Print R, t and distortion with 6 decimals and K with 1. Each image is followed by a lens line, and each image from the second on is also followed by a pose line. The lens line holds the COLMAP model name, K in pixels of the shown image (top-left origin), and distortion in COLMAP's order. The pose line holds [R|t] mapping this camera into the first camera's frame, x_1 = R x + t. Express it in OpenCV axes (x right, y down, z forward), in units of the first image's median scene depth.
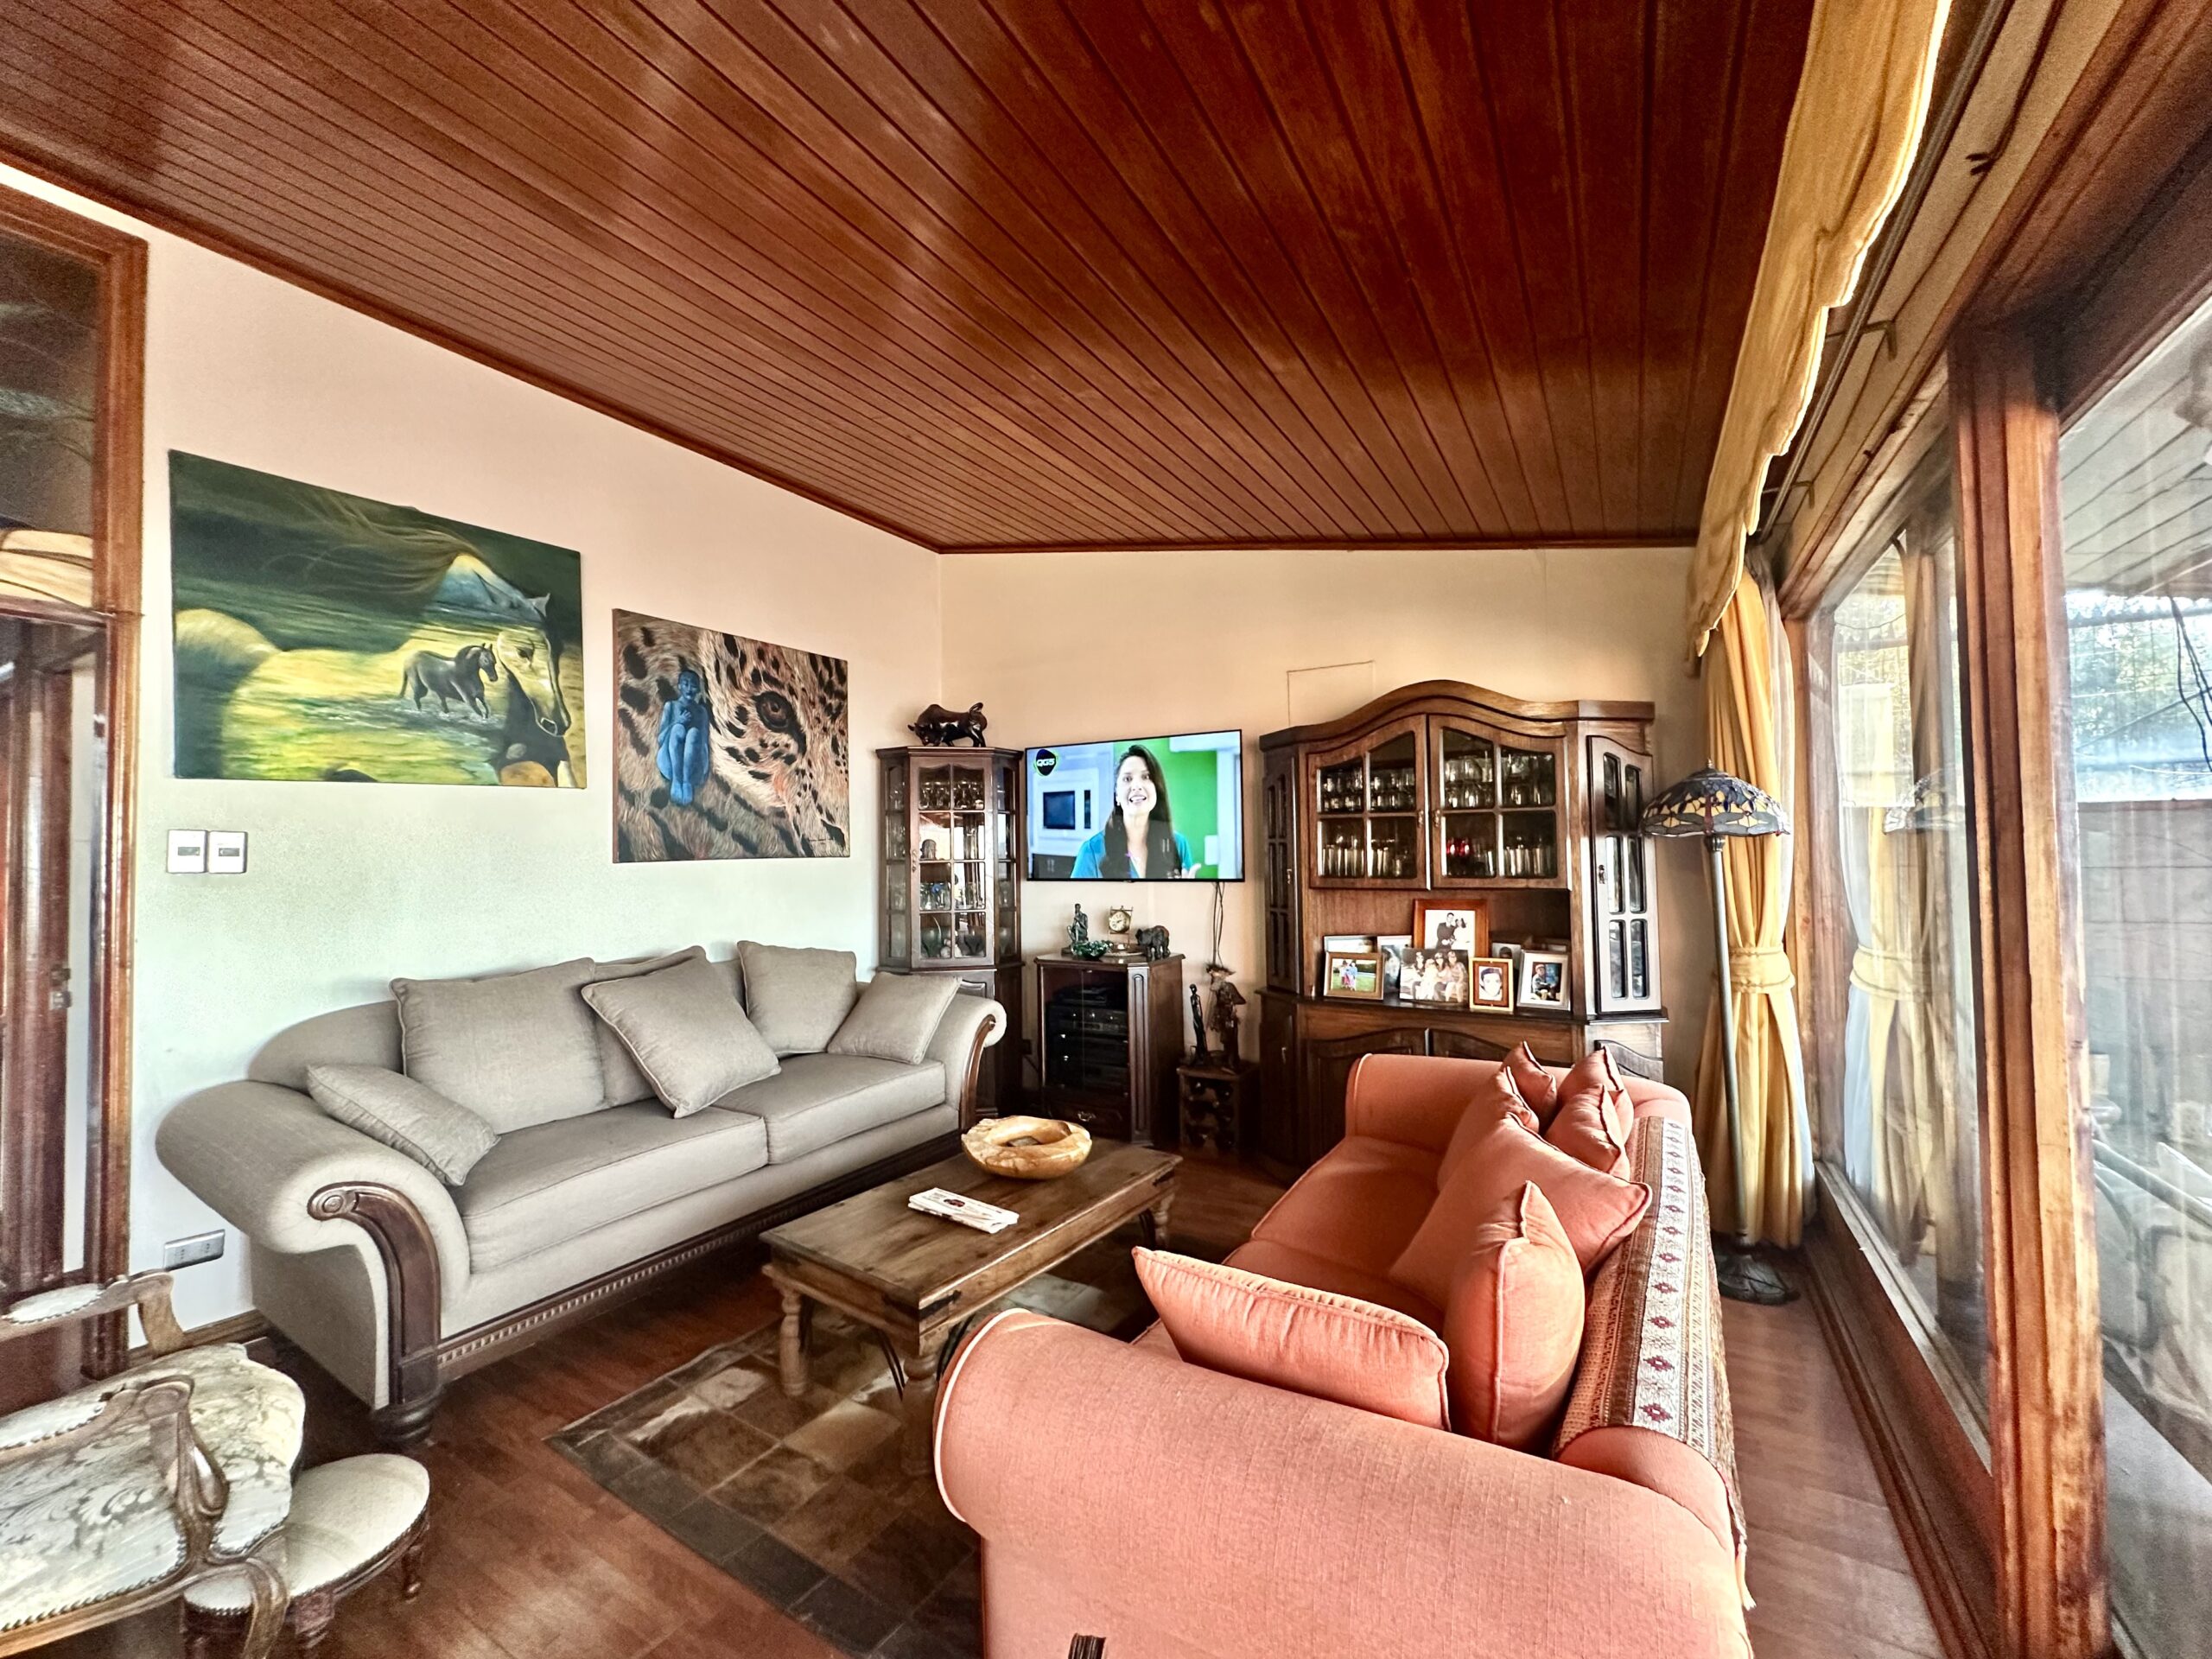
lens RADIAL K [[890.3, 0, 1103.5], [0, 890.3, 826.7], [0, 0, 1]] dist [-0.001792, 0.000493]
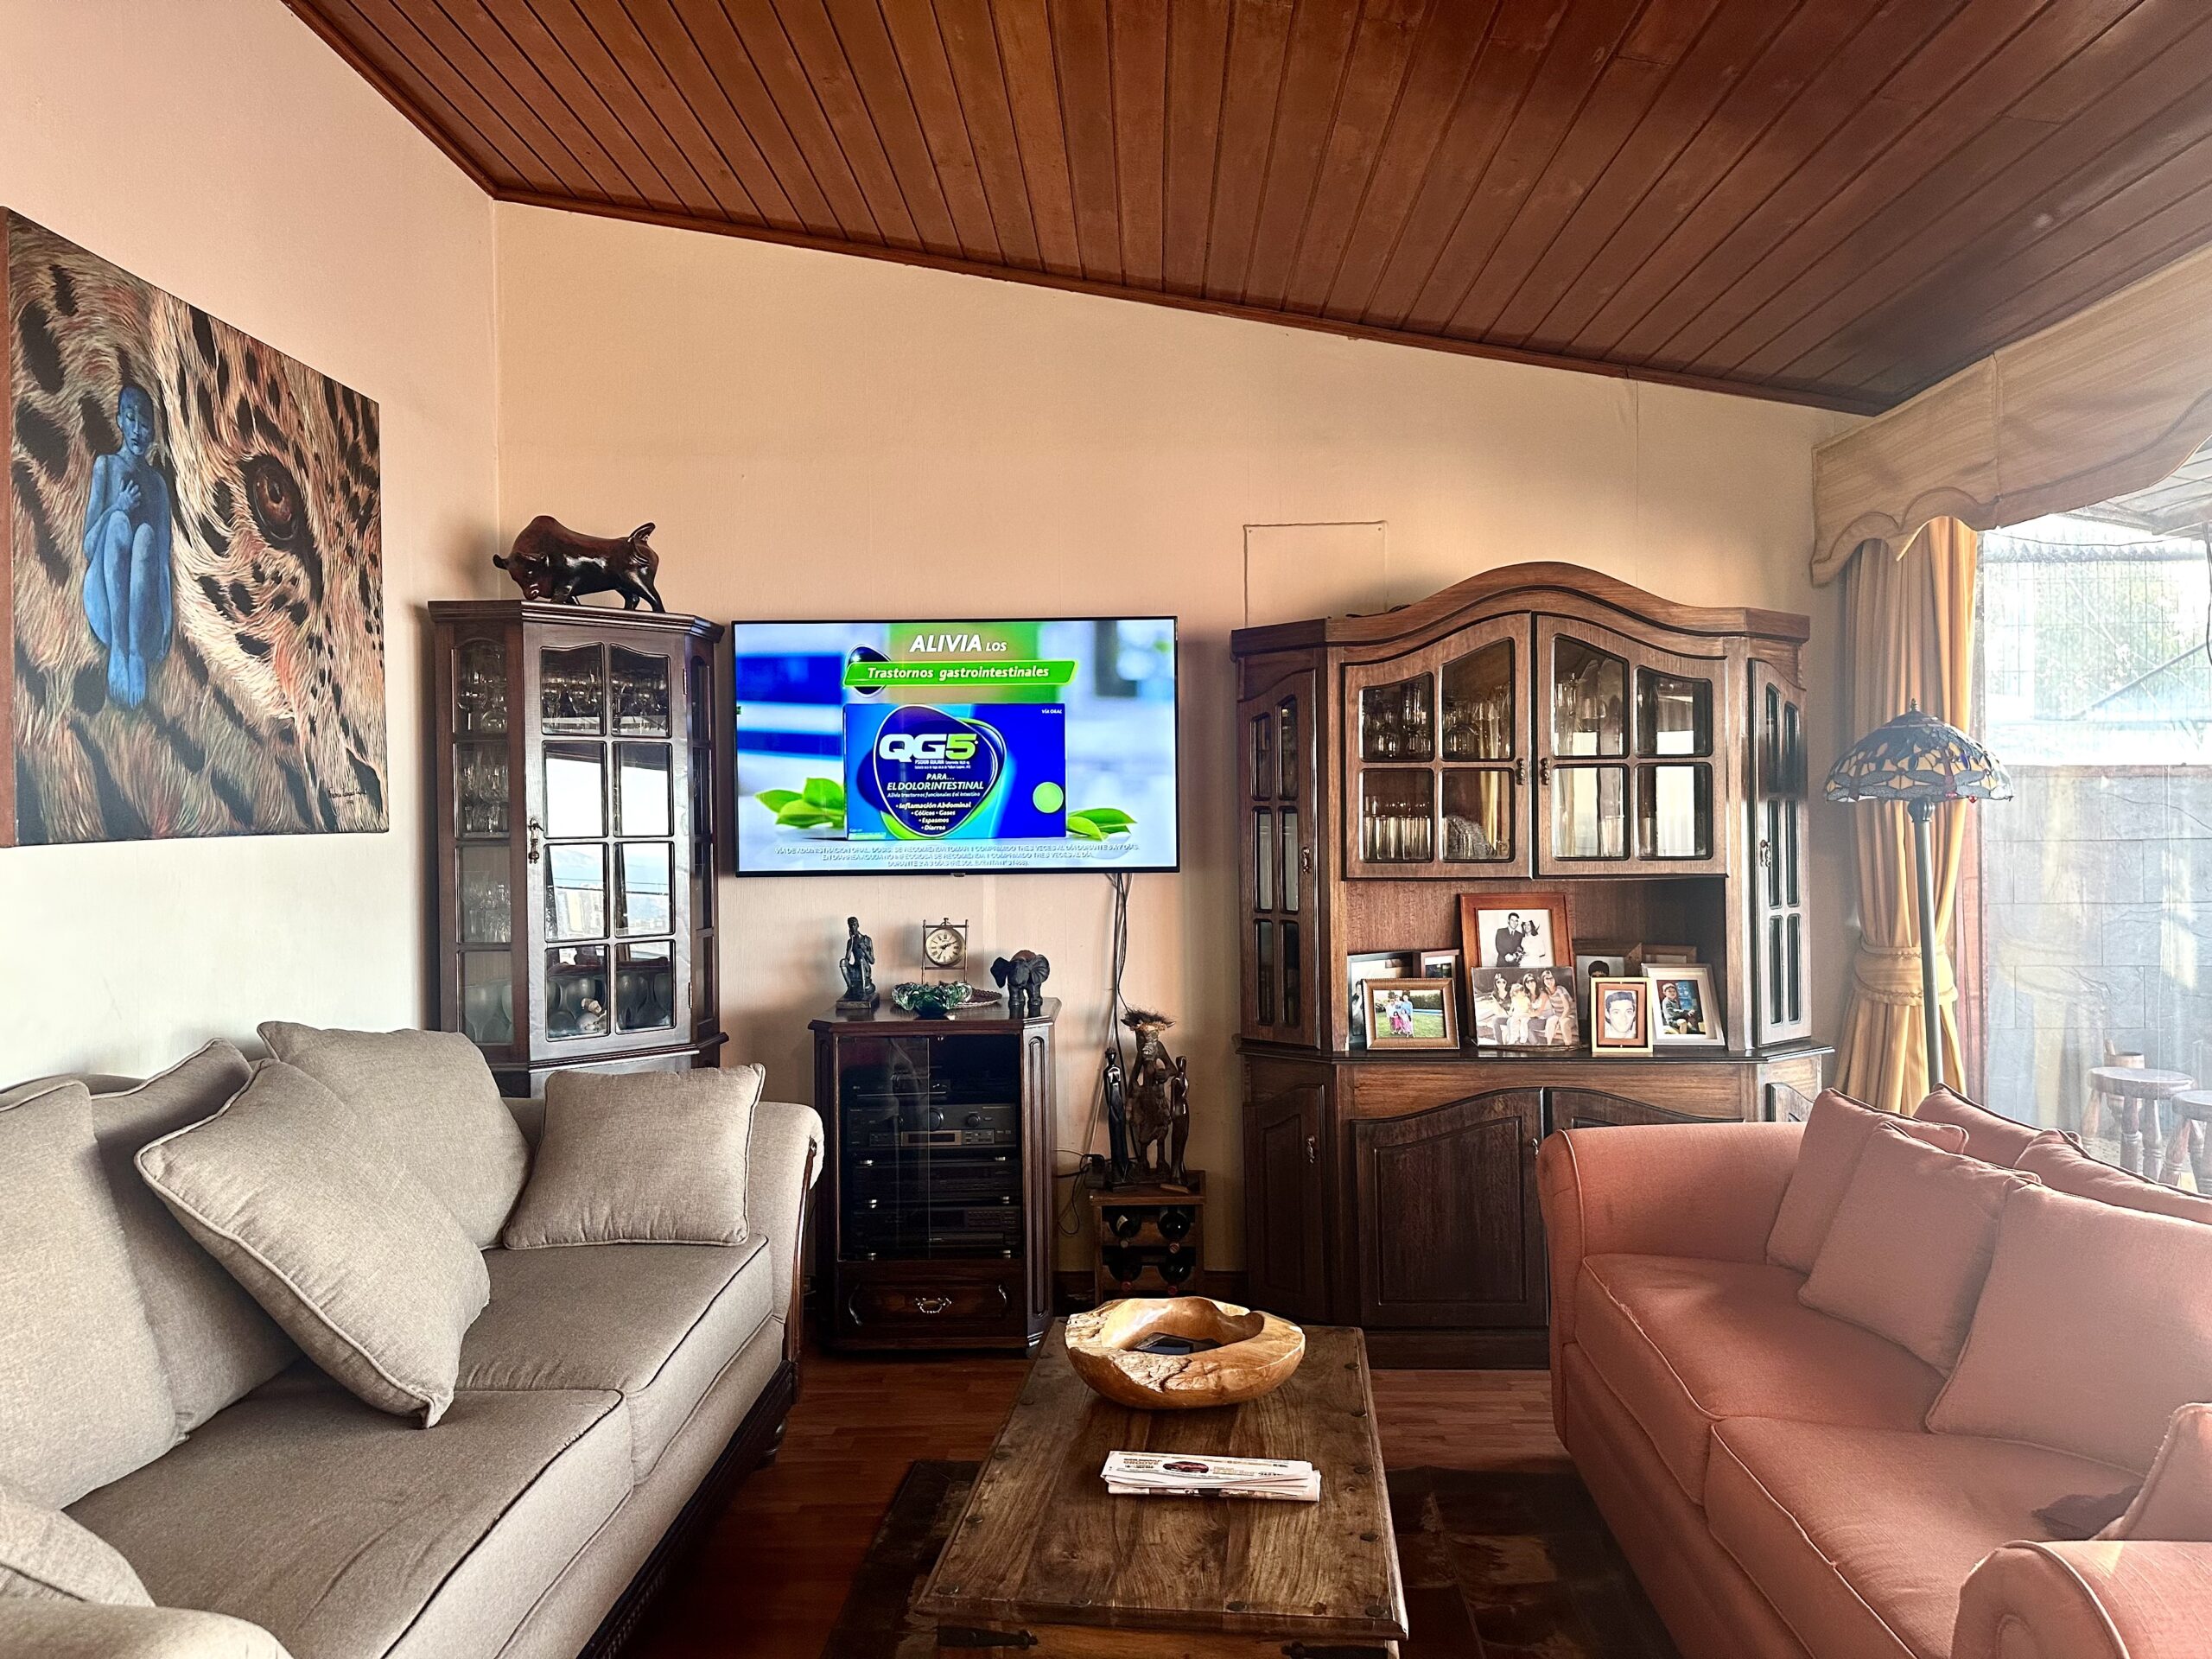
lens RADIAL K [[1552.8, 0, 1114.7], [0, 1552.8, 823.1], [0, 0, 1]] dist [0.063787, -0.081952]
pose [[0.871821, 0.001003, 0.489824, -0.417433], [-0.014674, 0.999603, 0.024071, 0.005184], [-0.489605, -0.028173, 0.871489, 0.124972]]
